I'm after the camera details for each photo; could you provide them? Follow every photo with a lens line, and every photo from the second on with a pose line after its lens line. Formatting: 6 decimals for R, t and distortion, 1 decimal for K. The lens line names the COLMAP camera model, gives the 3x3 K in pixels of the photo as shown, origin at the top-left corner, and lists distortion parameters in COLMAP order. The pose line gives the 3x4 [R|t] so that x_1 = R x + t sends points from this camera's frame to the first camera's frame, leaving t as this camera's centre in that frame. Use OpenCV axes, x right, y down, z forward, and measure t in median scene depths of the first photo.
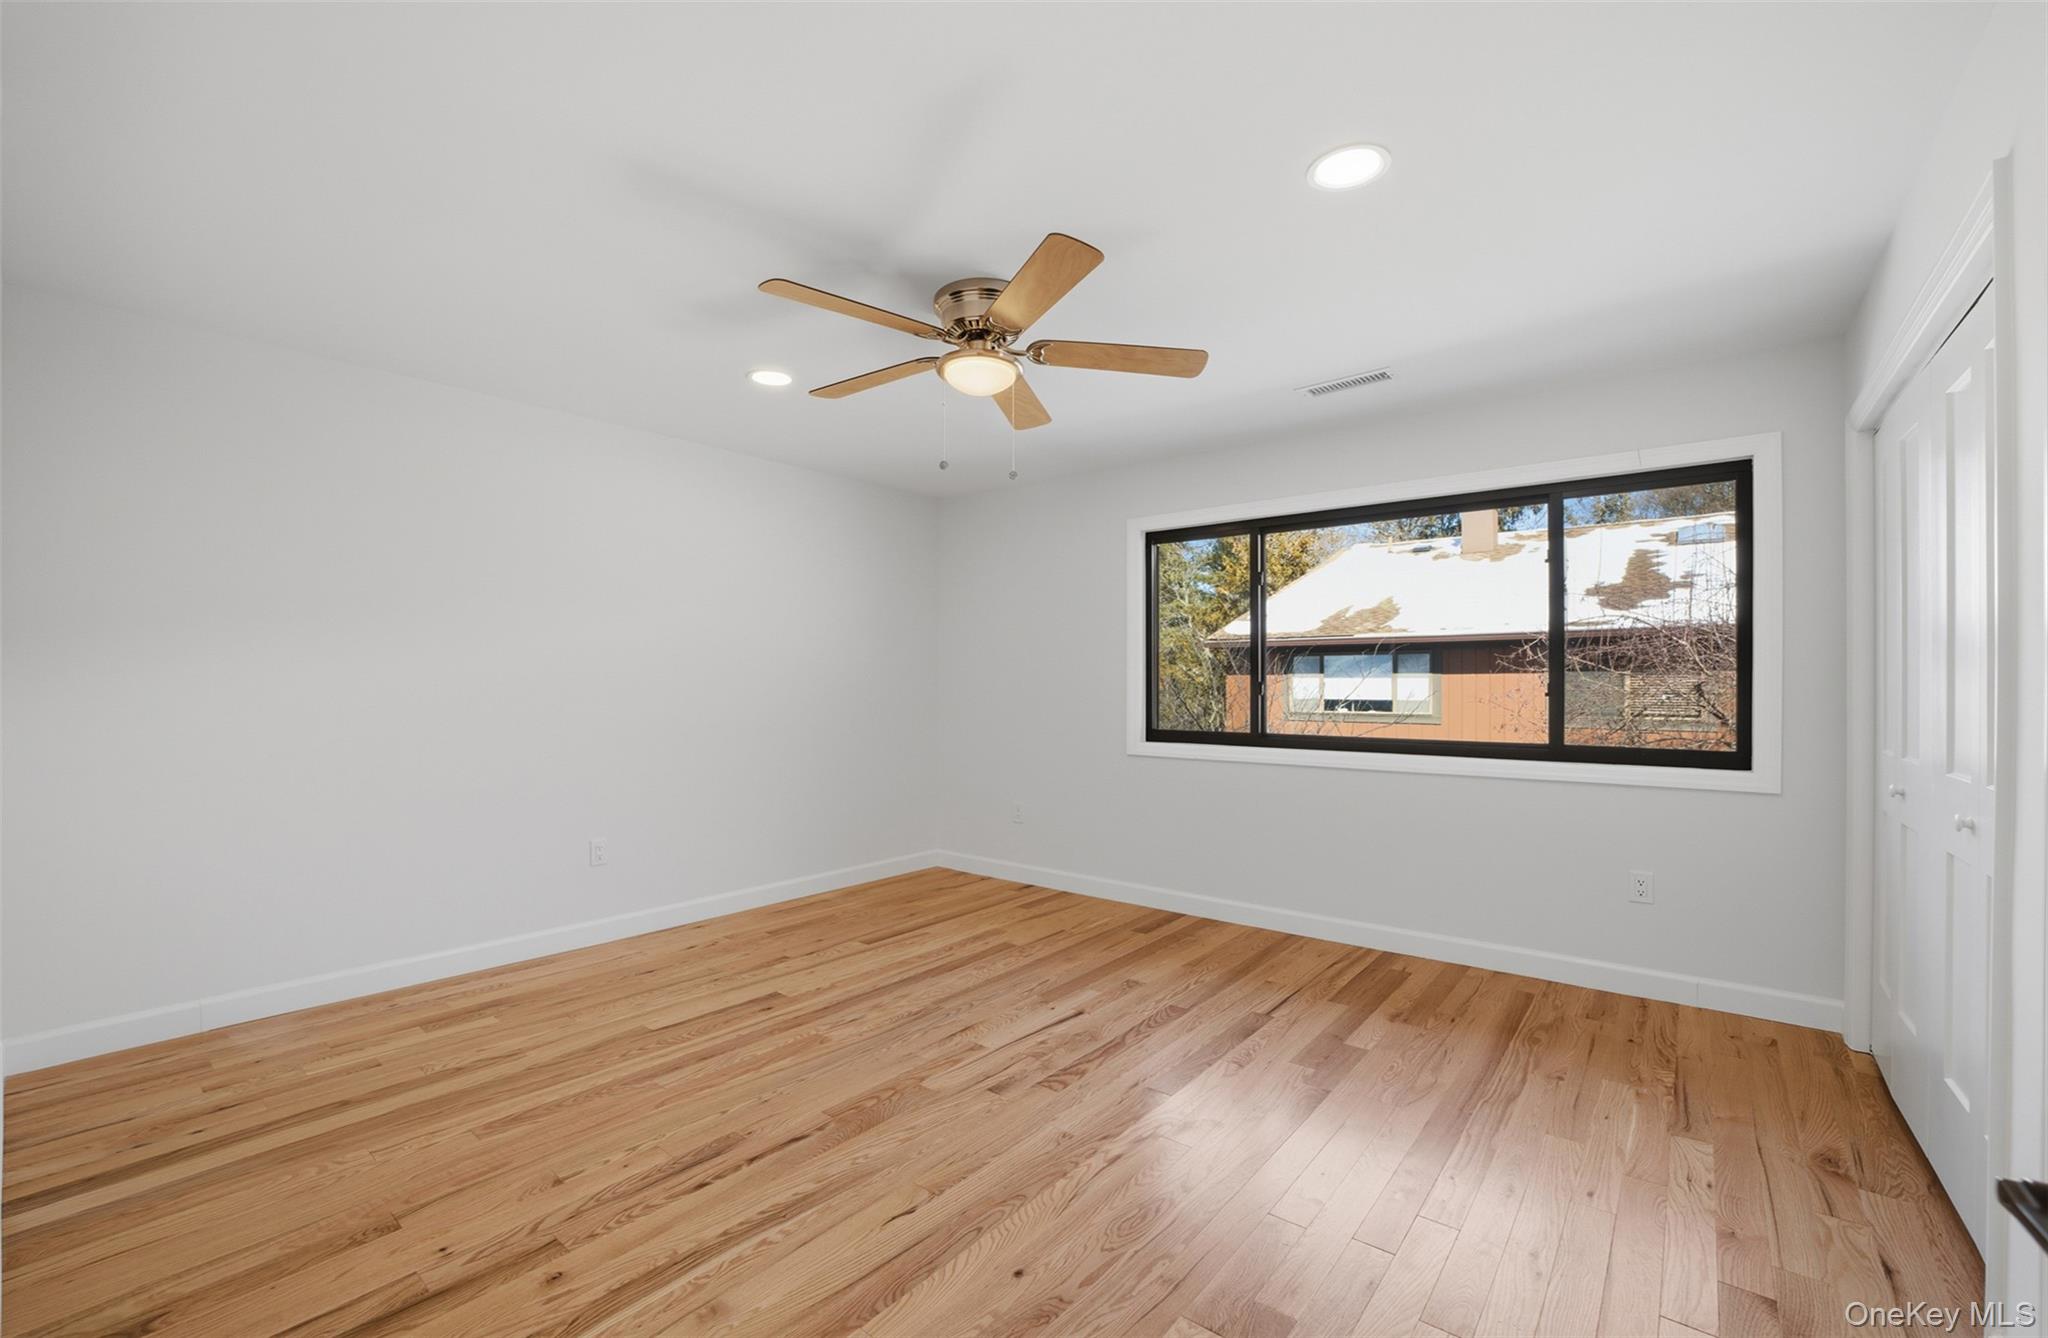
lens RADIAL K [[804.8, 0, 1024.3], [0, 804.8, 683.5], [0, 0, 1]] dist [-0.000179, -0.000055]
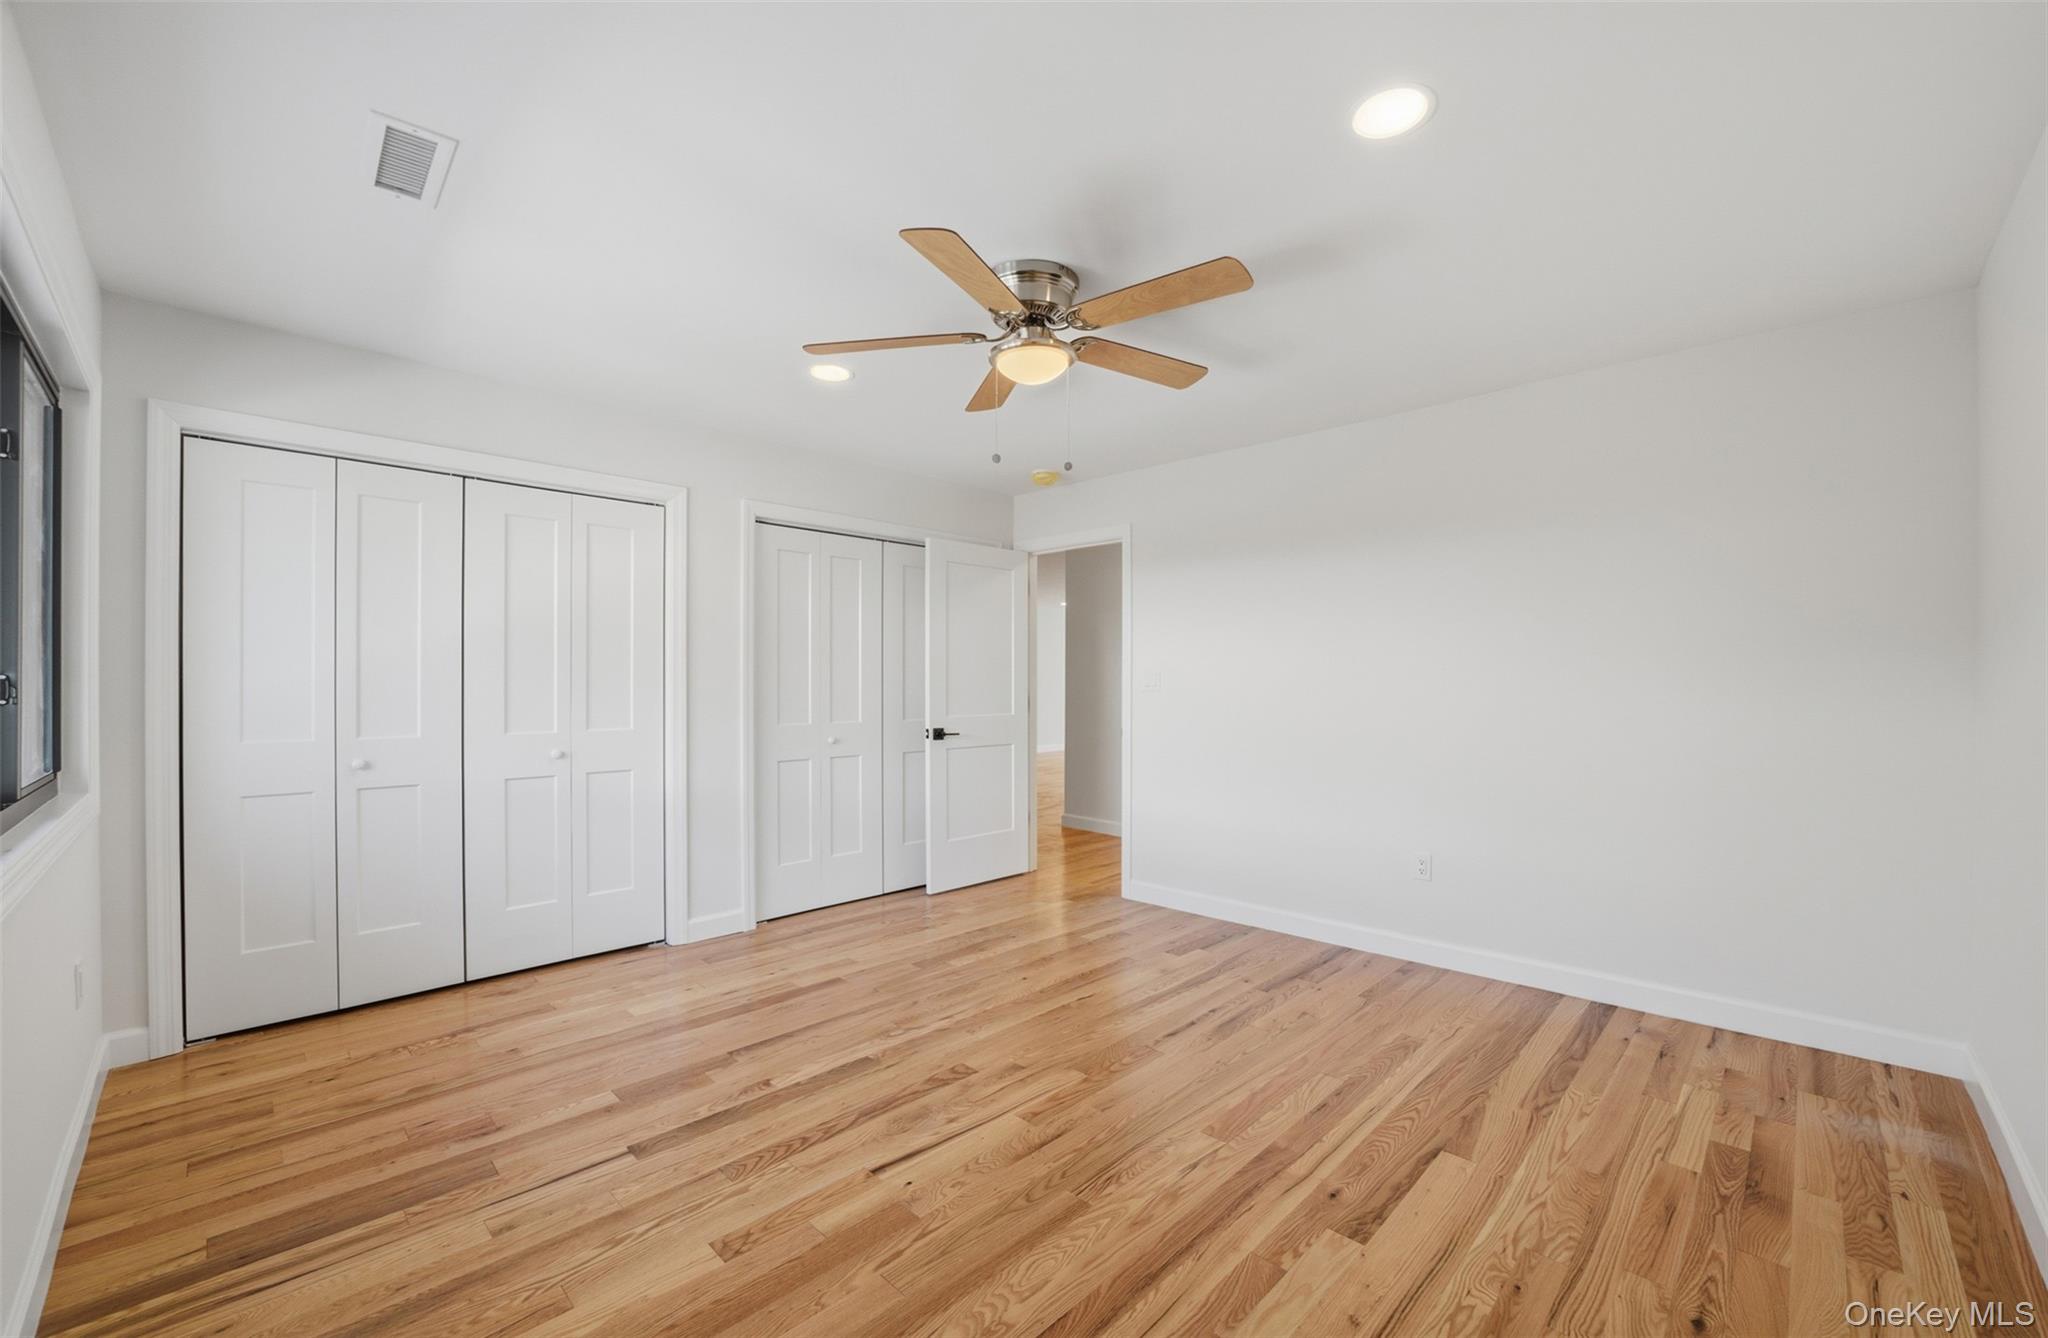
lens RADIAL K [[804.8, 0, 1024.3], [0, 804.8, 683.5], [0, 0, 1]] dist [-0.000179, -0.000055]
pose [[-0.991957, -0.003404, 0.126533, -0.159065], [-0.003560, 0.999993, -0.001007, -0.016856], [-0.126529, -0.001450, -0.991962, 1.824285]]
